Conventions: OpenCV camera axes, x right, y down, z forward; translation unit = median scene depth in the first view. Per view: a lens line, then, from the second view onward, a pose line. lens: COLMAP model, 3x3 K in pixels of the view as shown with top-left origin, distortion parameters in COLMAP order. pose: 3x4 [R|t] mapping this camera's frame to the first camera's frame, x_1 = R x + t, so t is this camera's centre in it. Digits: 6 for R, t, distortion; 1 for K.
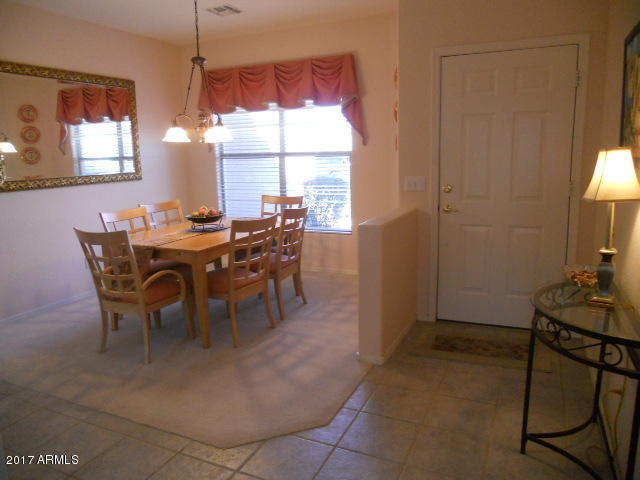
lens RADIAL K [[482.7, 0, 321.3], [0, 482.7, 243.9], [0, 0, 1]] dist [-0.065542, 0.019908]
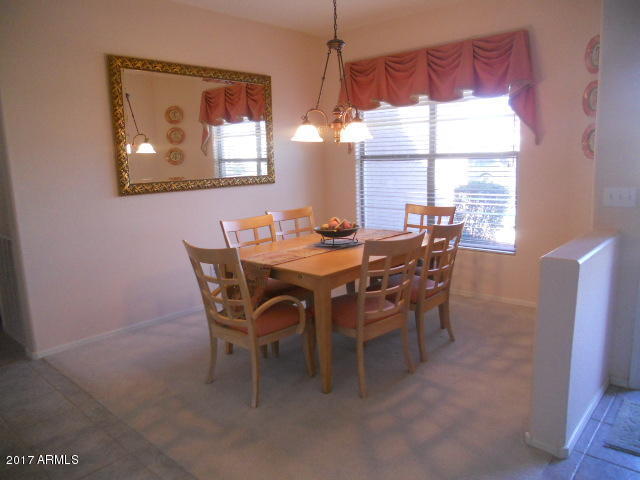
lens RADIAL K [[482.7, 0, 320.6], [0, 482.7, 241.1], [0, 0, 1]] dist [-0.065542, 0.019908]
pose [[0.955651, 0.046793, -0.290761, -0.017910], [-0.049634, 0.998765, -0.002398, -0.028950], [0.290290, 0.016723, 0.956793, 0.159235]]
